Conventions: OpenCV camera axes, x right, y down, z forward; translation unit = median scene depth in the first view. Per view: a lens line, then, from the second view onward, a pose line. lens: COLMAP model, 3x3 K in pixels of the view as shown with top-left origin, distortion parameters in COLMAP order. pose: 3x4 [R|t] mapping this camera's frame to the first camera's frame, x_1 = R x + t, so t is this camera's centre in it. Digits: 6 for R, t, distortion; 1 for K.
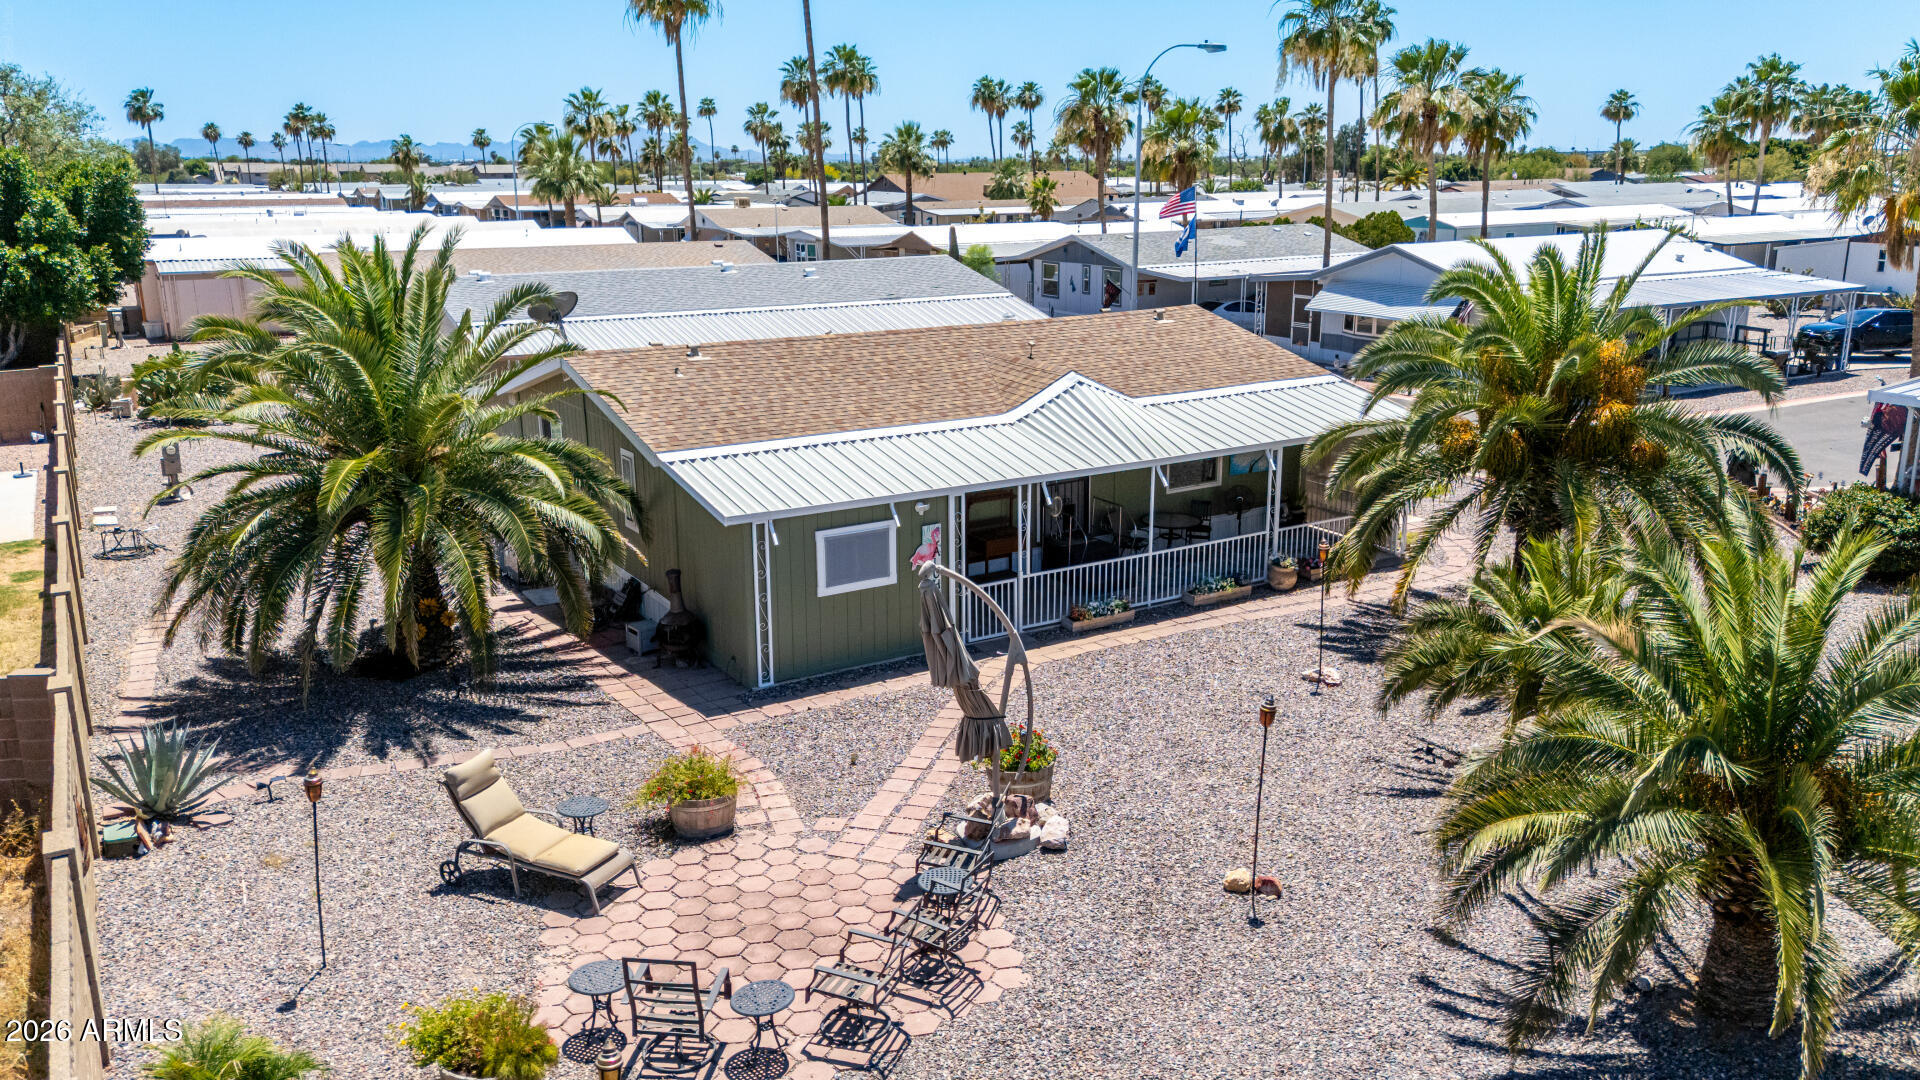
lens RADIAL K [[1471.5, 0, 970.3], [0, 1471.5, 541.9], [0, 0, 1]] dist [0.080936, -0.099001]
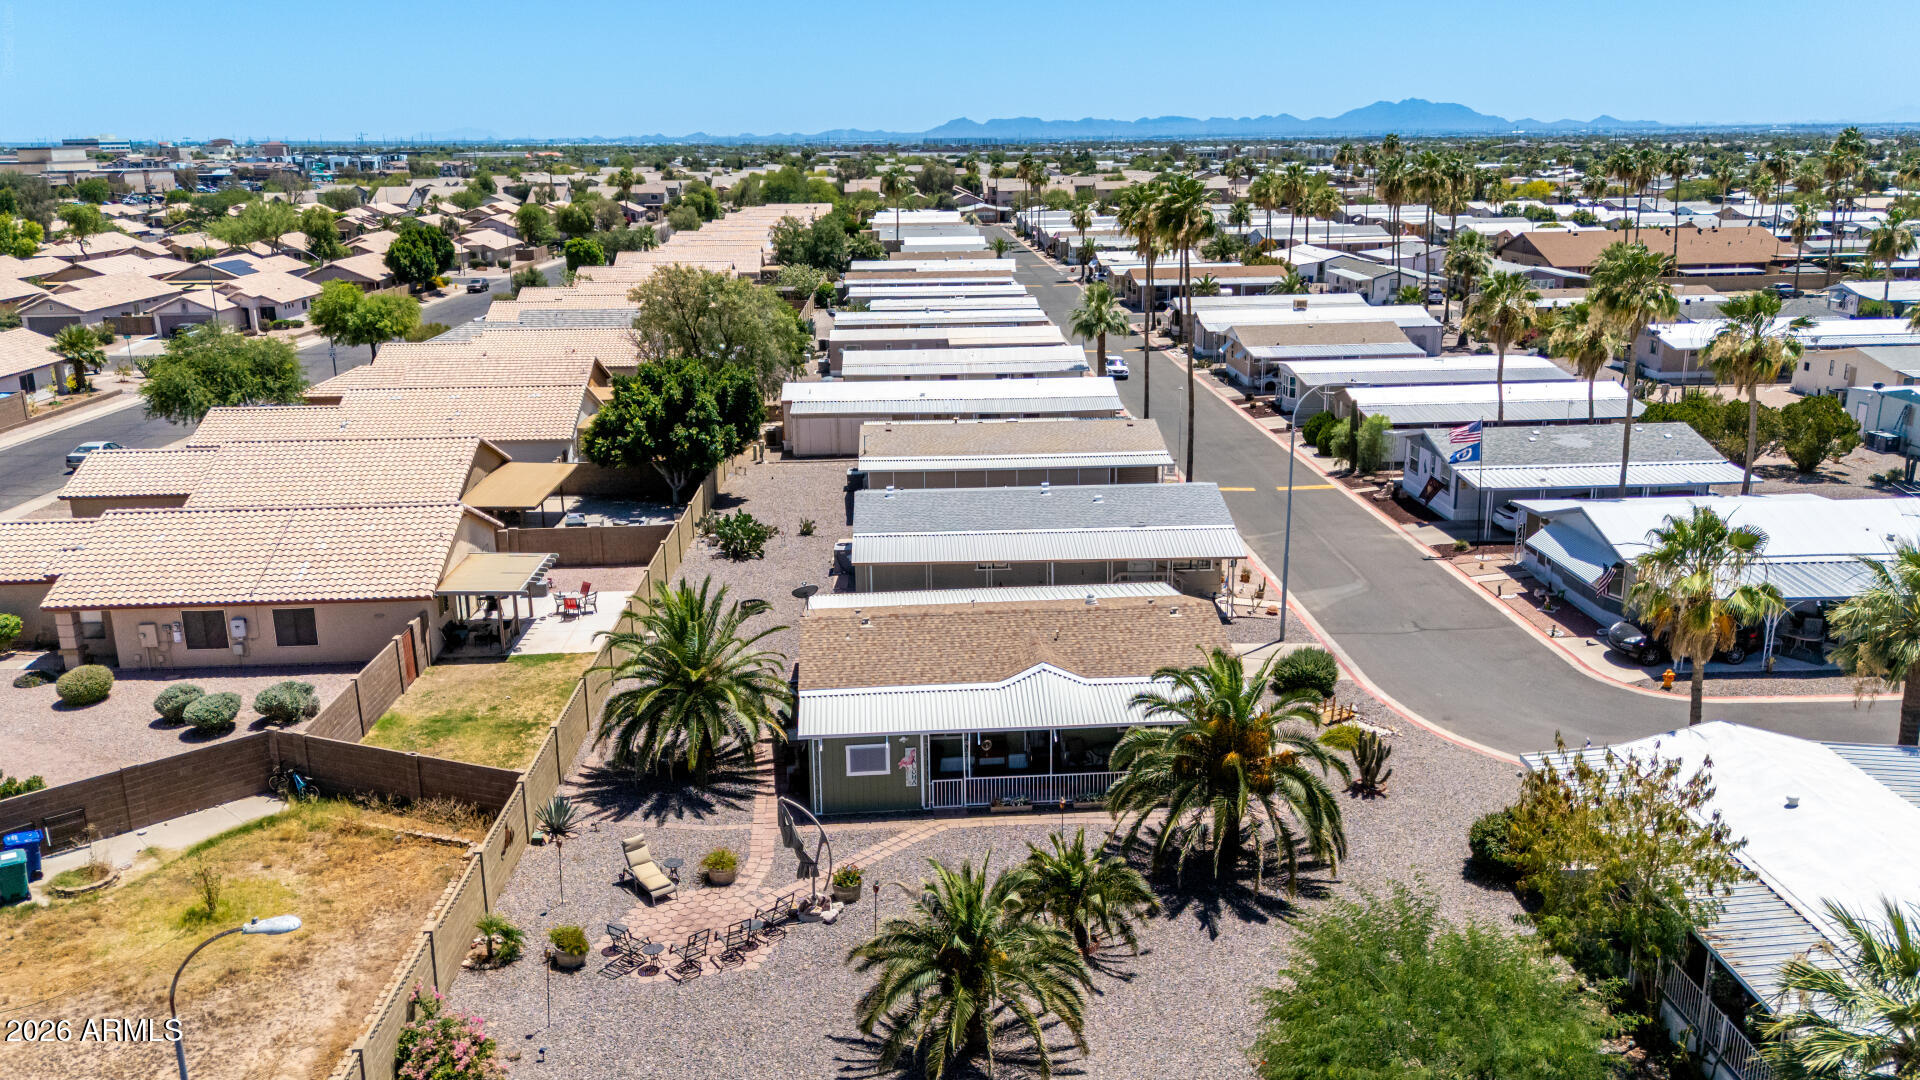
lens RADIAL K [[1505.8, 0, 974.8], [0, 1505.8, 514.5], [0, 0, 1]] dist [0.089561, -0.094755]
pose [[0.884456, 0.108884, -0.453741, 0.946242], [-0.110266, 0.993624, 0.023503, -0.384318], [0.453407, 0.029245, 0.890823, -0.792259]]
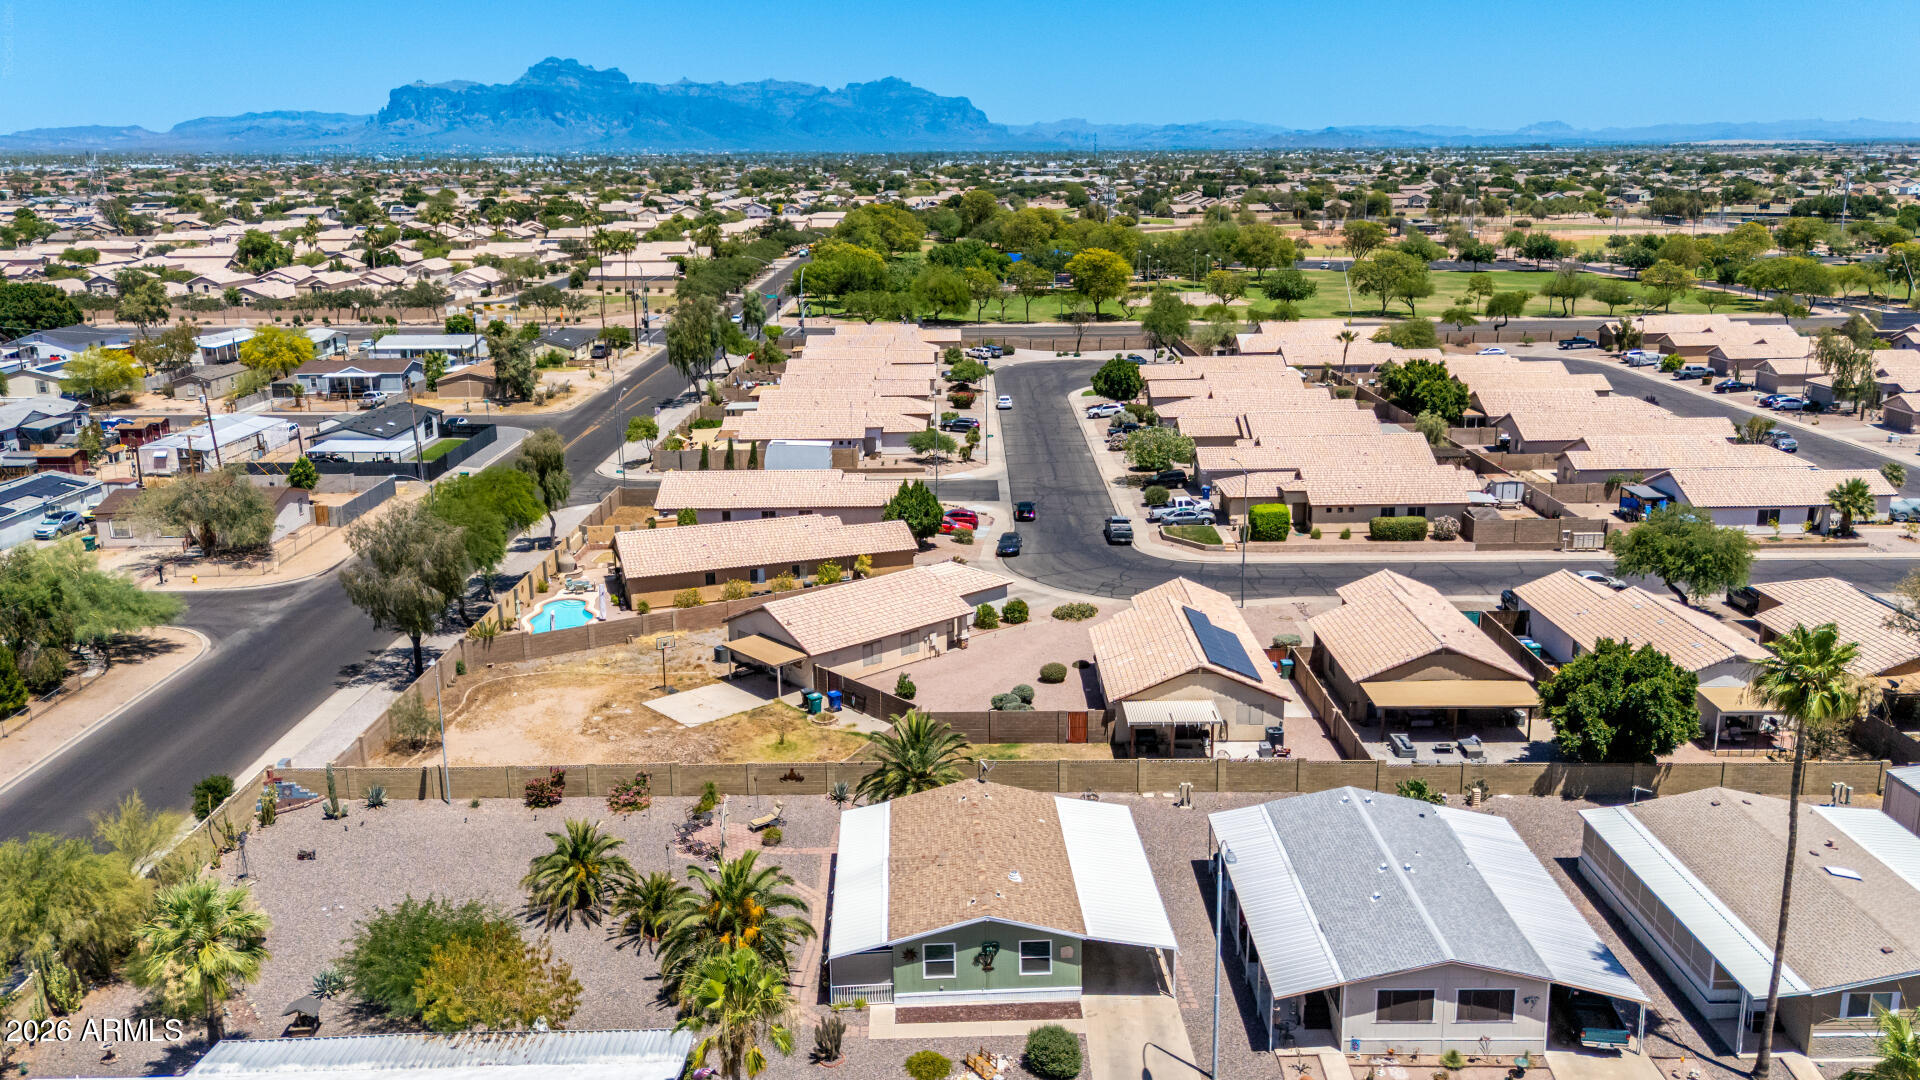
lens RADIAL K [[1504.3, 0, 960.0], [0, 1504.3, 540.0], [0, 0, 1]] dist [0.088329, -0.086251]
pose [[-0.511898, 0.224611, -0.829162, 2.435630], [-0.199031, 0.907939, 0.368827, -1.916235], [0.835671, 0.353831, -0.420068, 2.388946]]
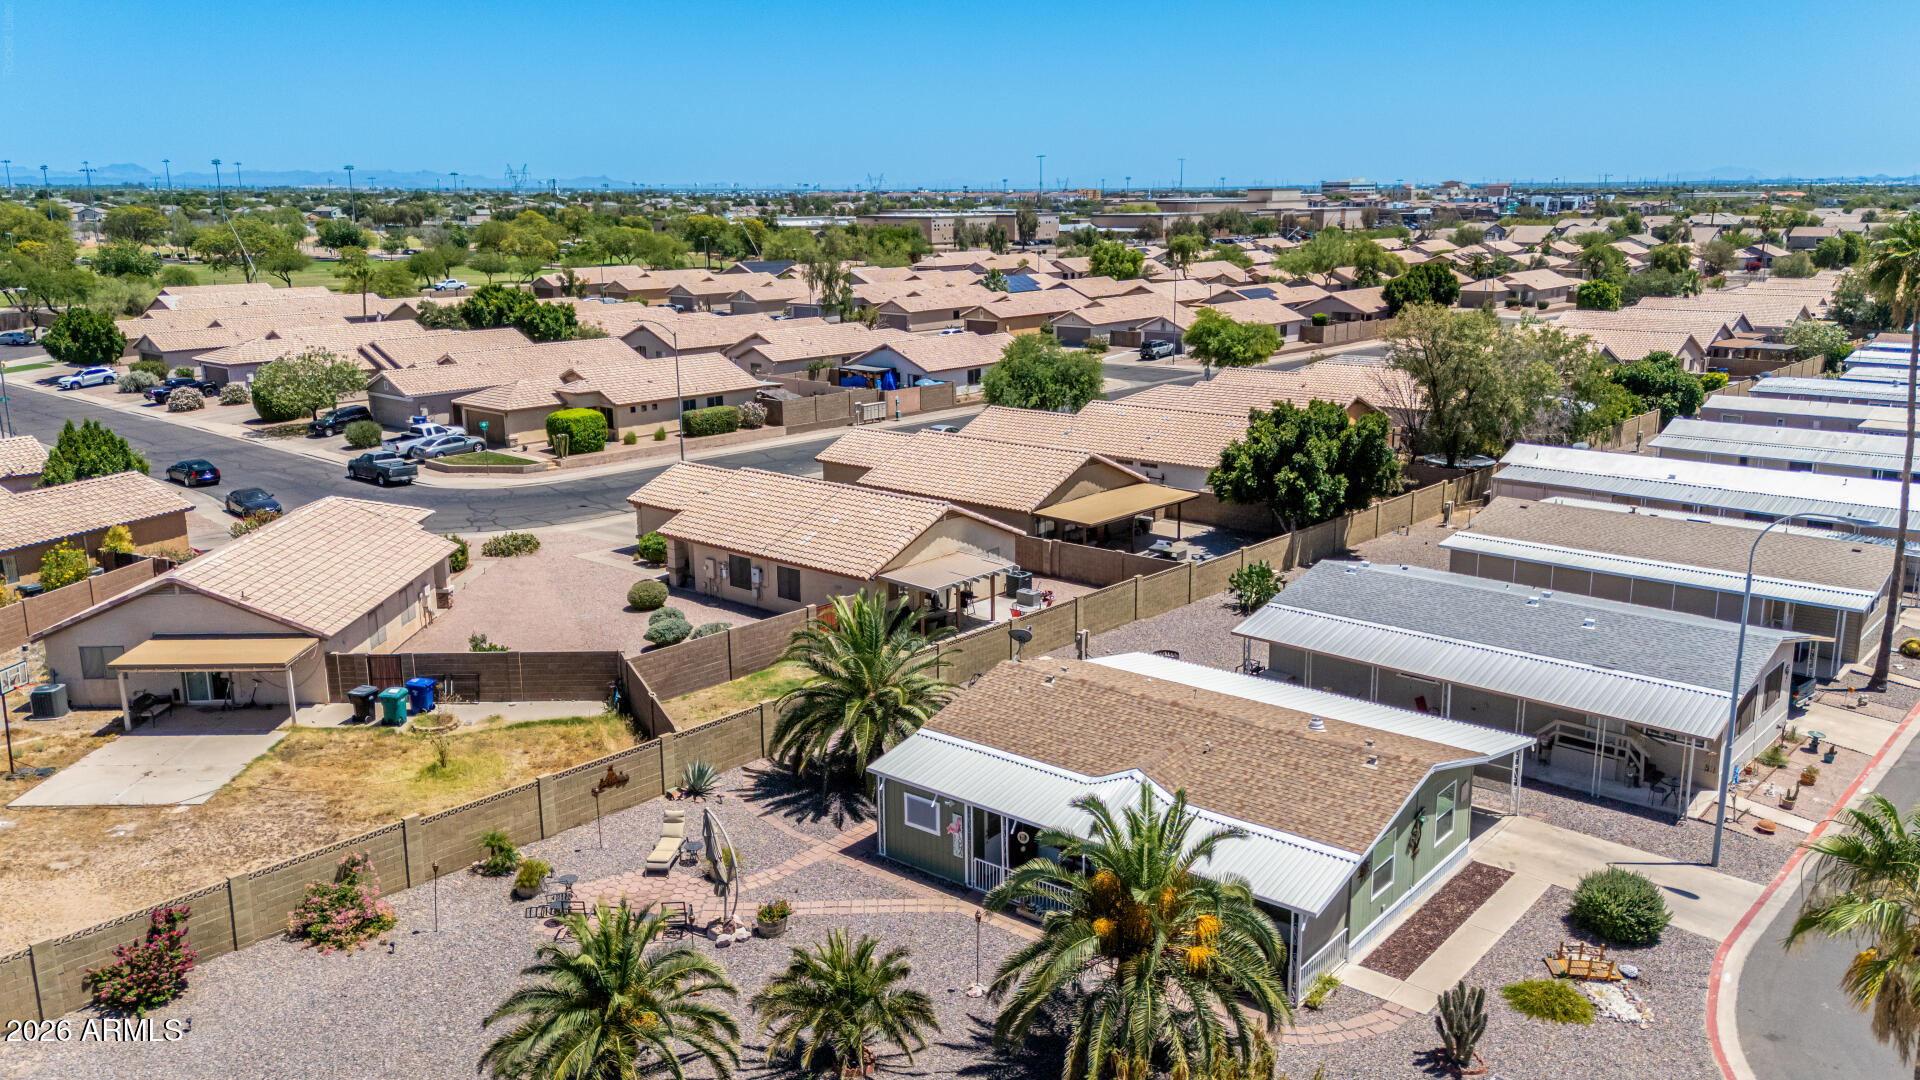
lens RADIAL K [[1504.3, 0, 960.0], [0, 1504.3, 540.0], [0, 0, 1]] dist [0.088329, -0.086251]
pose [[0.310482, 0.218680, -0.925084, 1.636414], [-0.233166, 0.960969, 0.148906, -0.620565], [0.921539, 0.169465, 0.349352, 0.293038]]
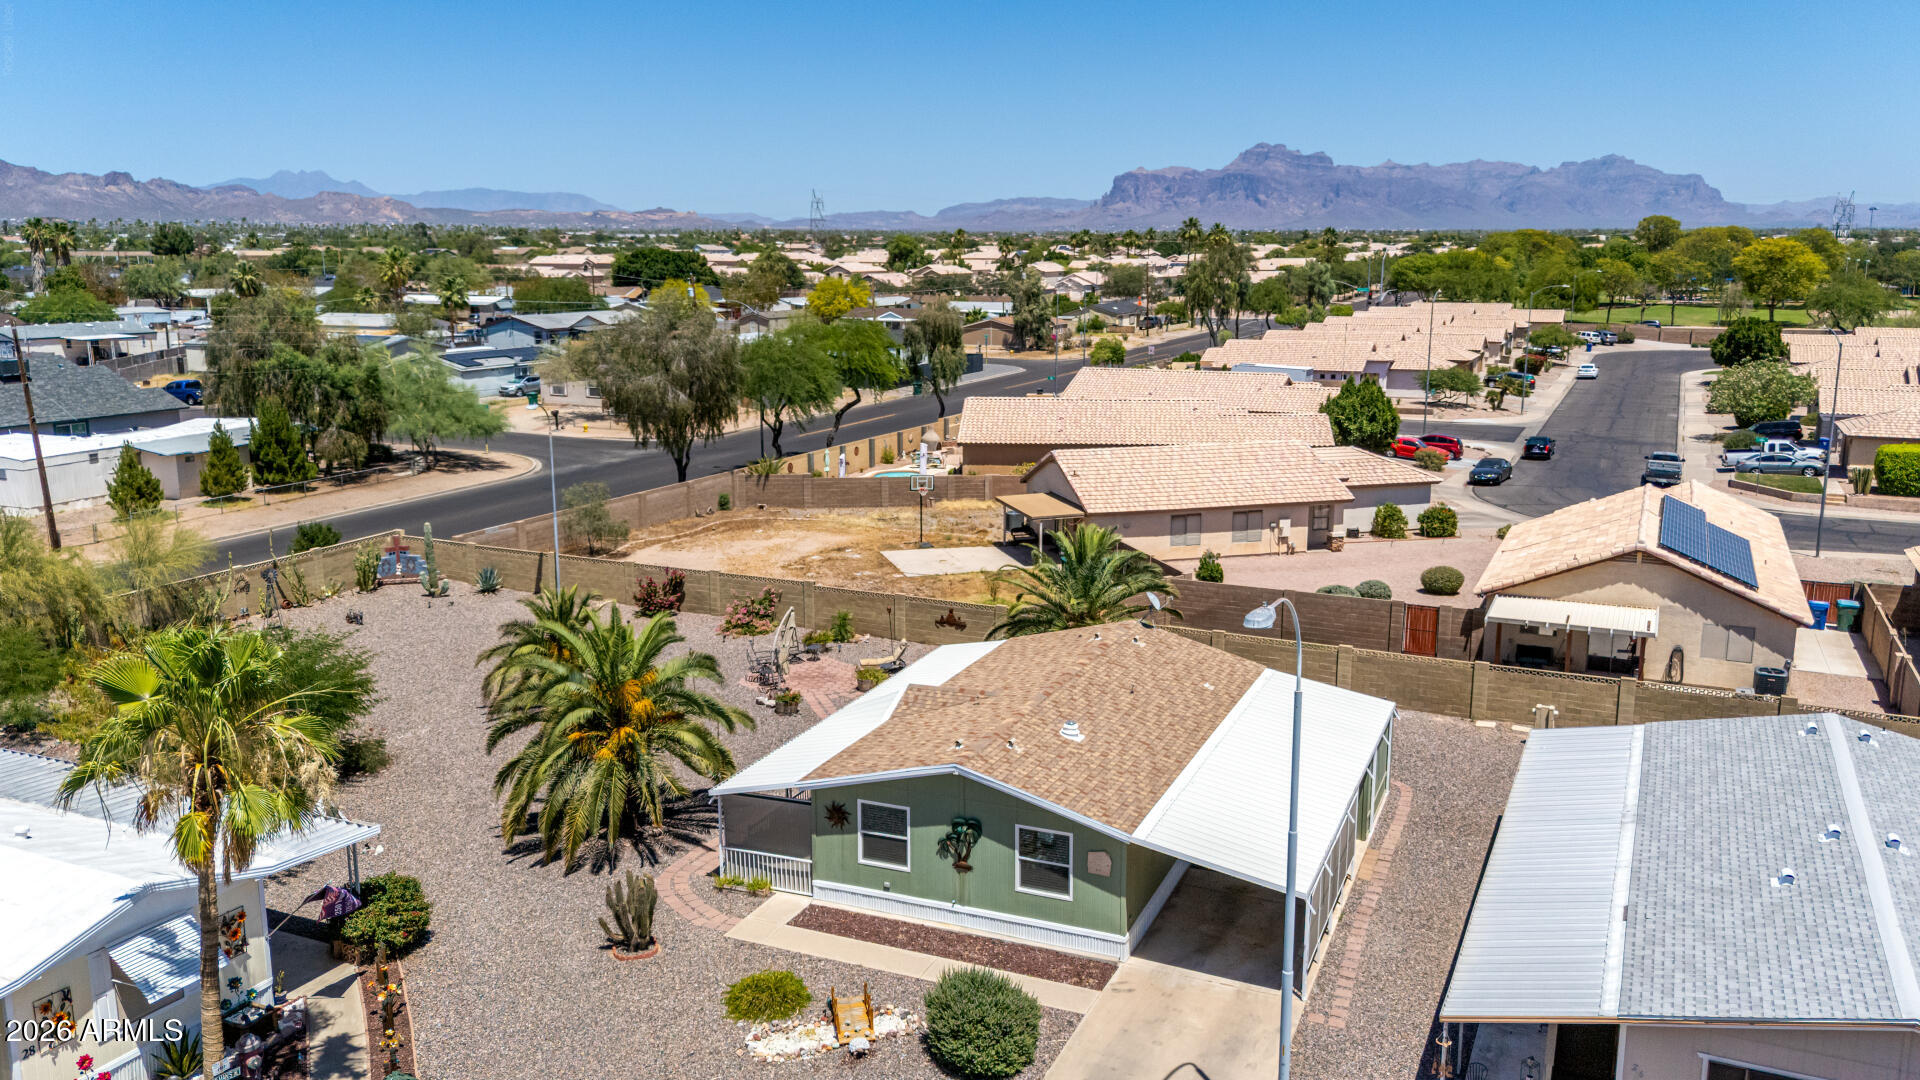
lens RADIAL K [[1471.5, 0, 970.3], [0, 1471.5, 541.9], [0, 0, 1]] dist [0.080936, -0.099001]
pose [[-0.829399, 0.117102, -0.546246, 0.992814], [-0.134679, 0.907034, 0.398938, -1.047245], [0.542180, 0.404446, -0.736521, 2.521486]]
